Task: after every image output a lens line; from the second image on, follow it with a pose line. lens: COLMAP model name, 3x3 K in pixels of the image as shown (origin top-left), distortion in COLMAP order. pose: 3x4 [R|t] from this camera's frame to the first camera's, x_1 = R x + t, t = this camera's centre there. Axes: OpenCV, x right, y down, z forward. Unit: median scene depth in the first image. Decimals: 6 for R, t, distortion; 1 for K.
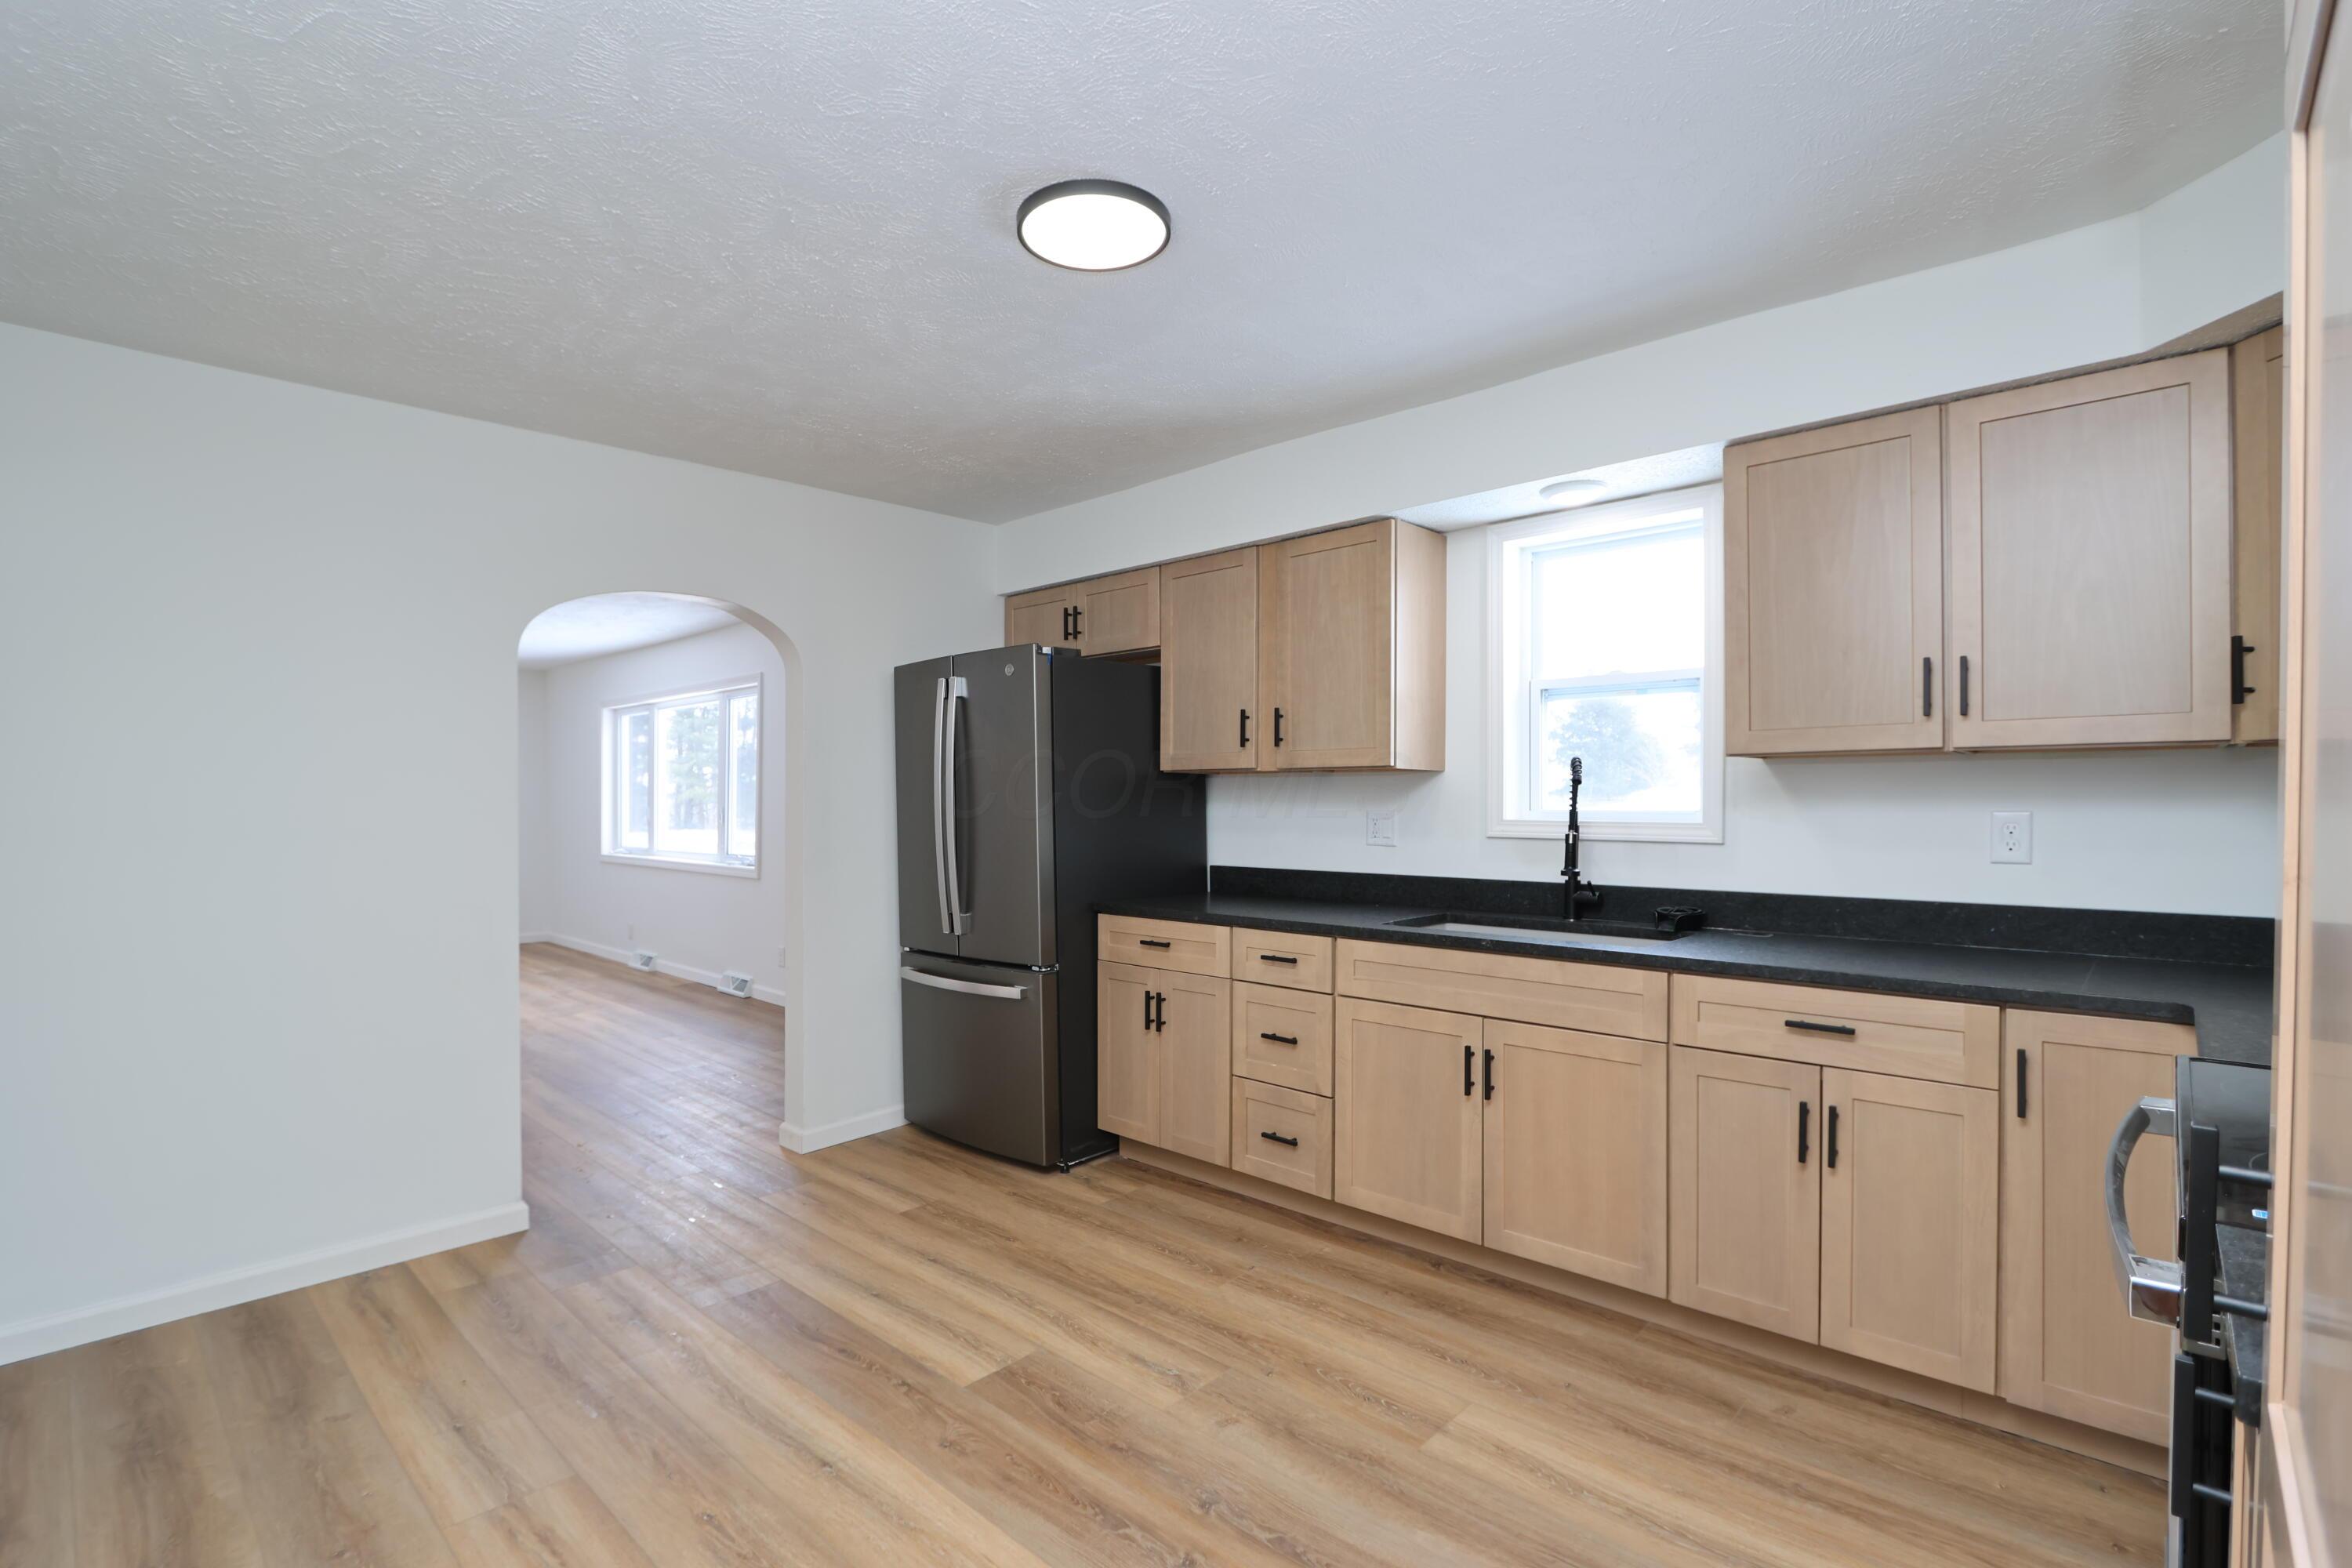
lens RADIAL K [[1099.6, 0, 1171.0], [0, 1099.6, 818.4], [0, 0, 1]] dist [-0.017678, 0.001009]
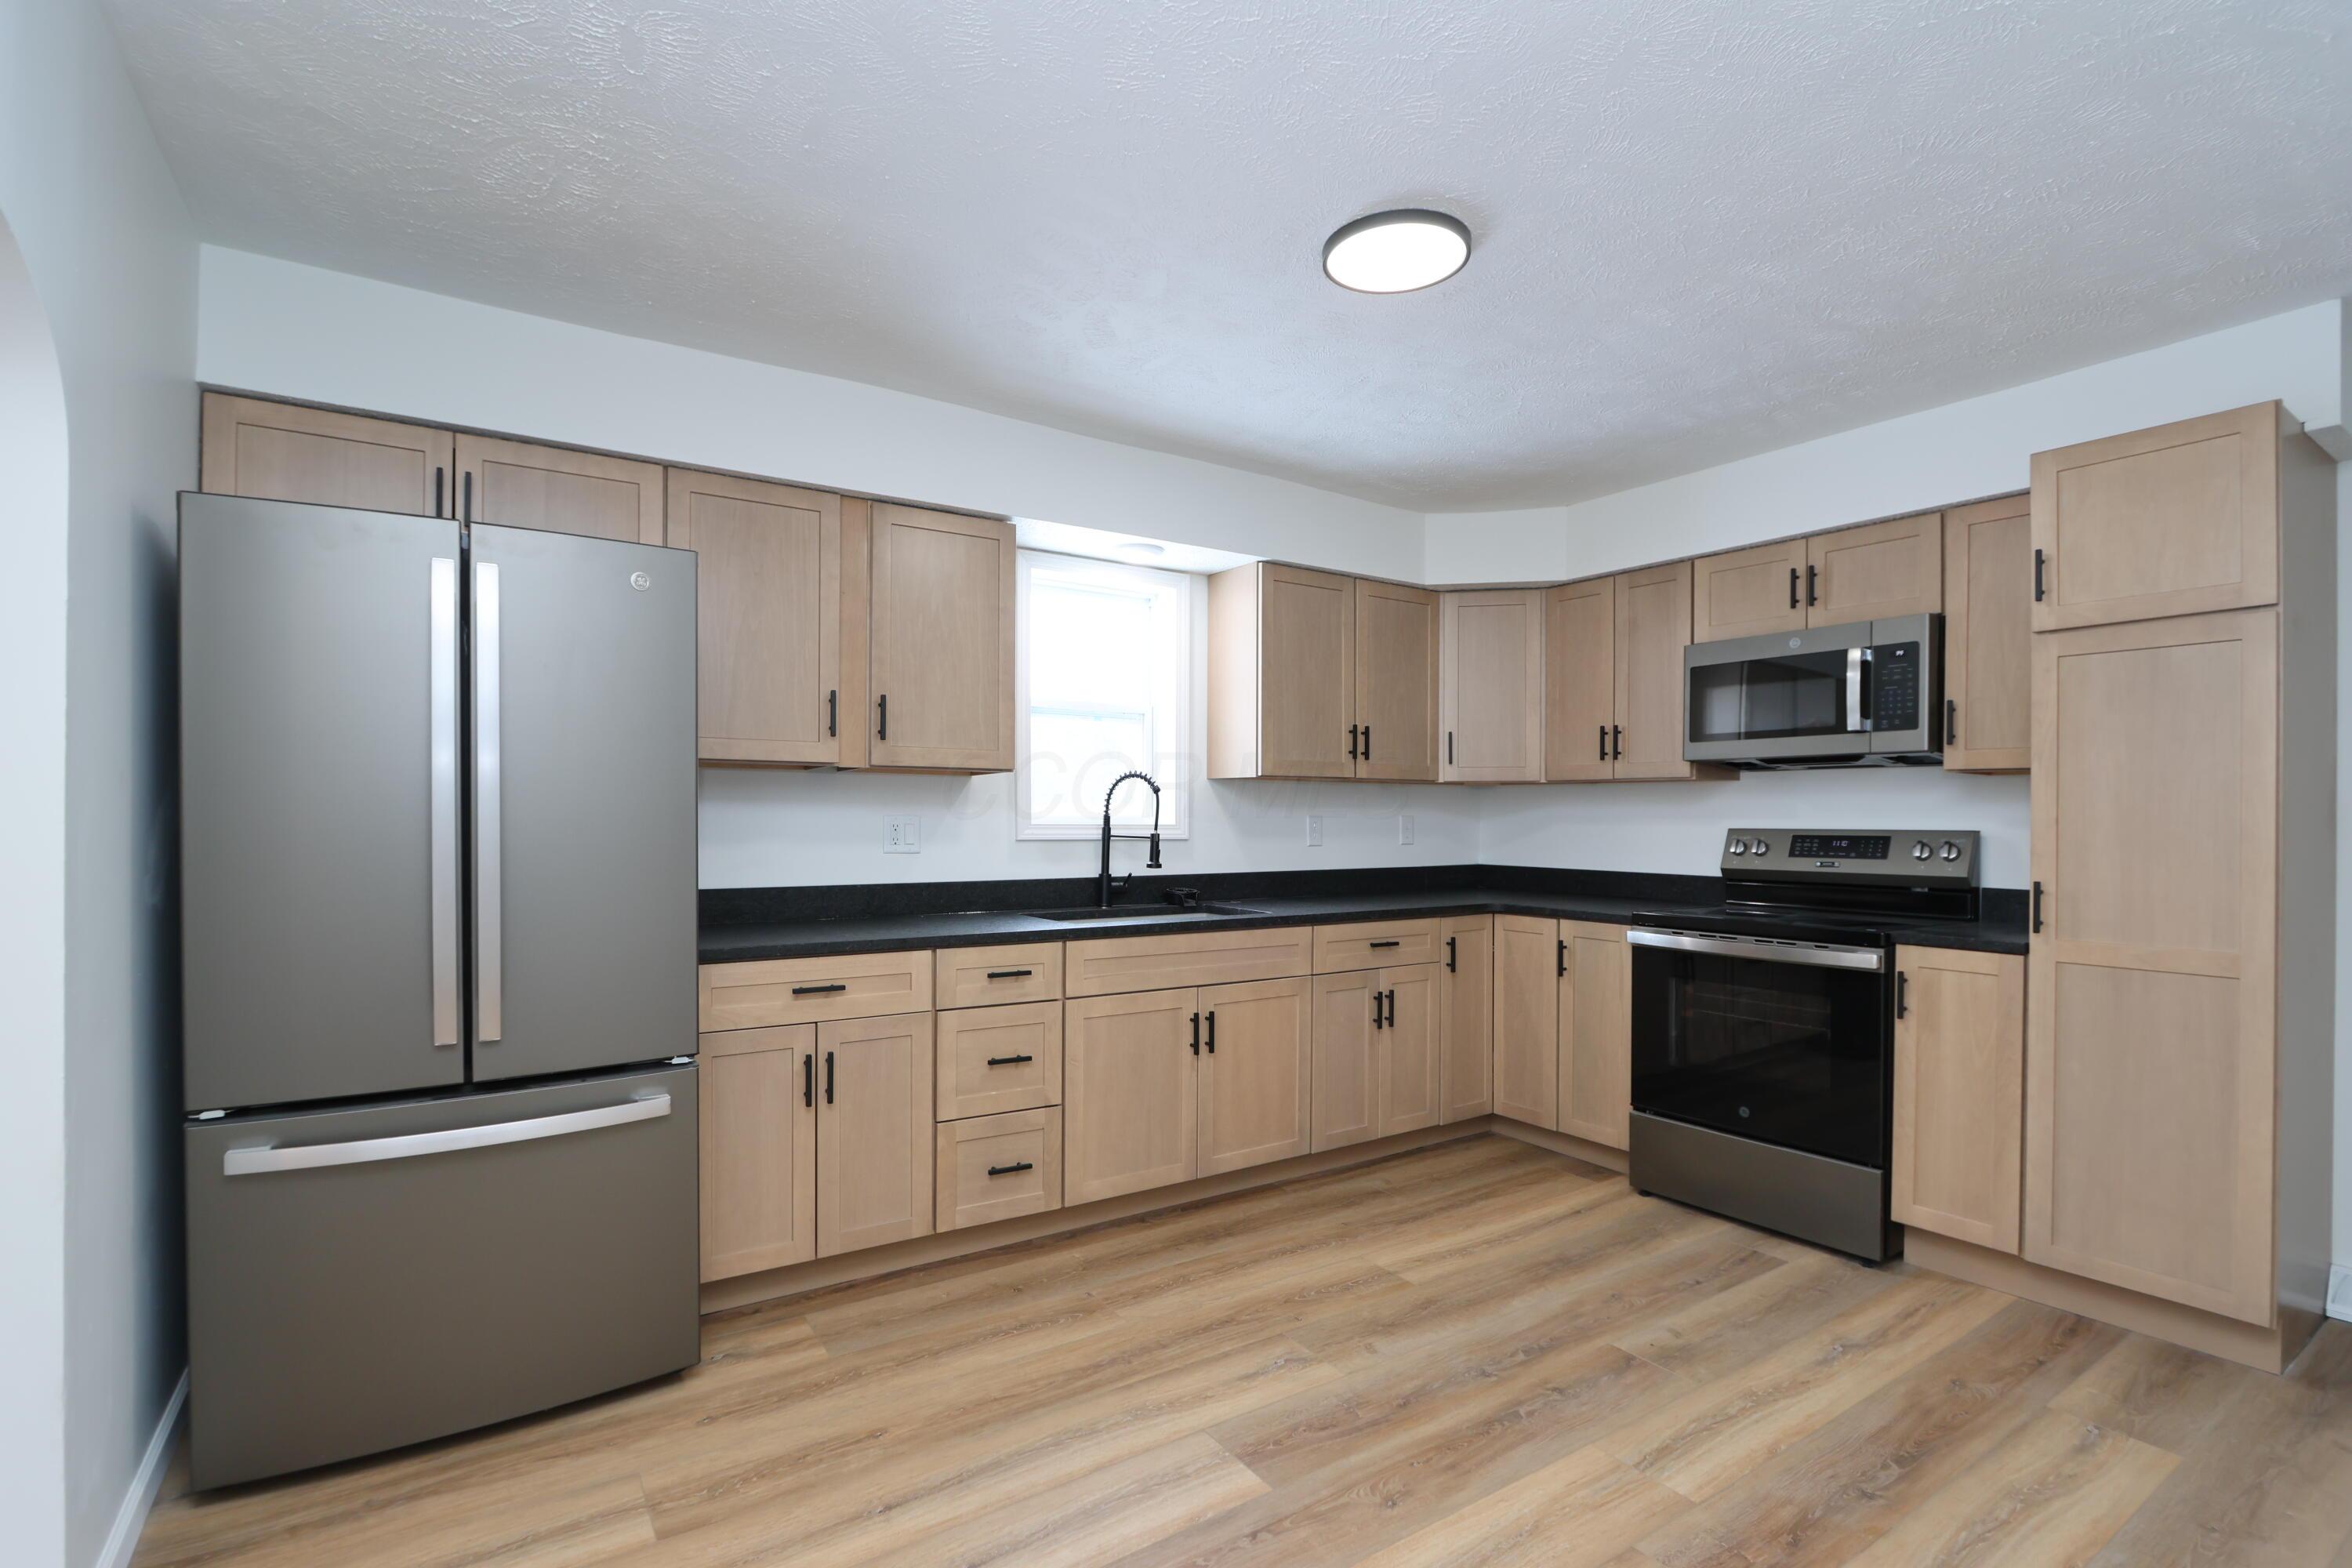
lens RADIAL K [[1099.6, 0, 1171.0], [0, 1099.6, 818.4], [0, 0, 1]] dist [-0.017678, 0.001009]
pose [[0.214814, 0.001767, 0.976653, -0.850422], [0.009602, 0.999946, -0.003921, 0.001801], [-0.976608, 0.010220, 0.214786, 0.731177]]
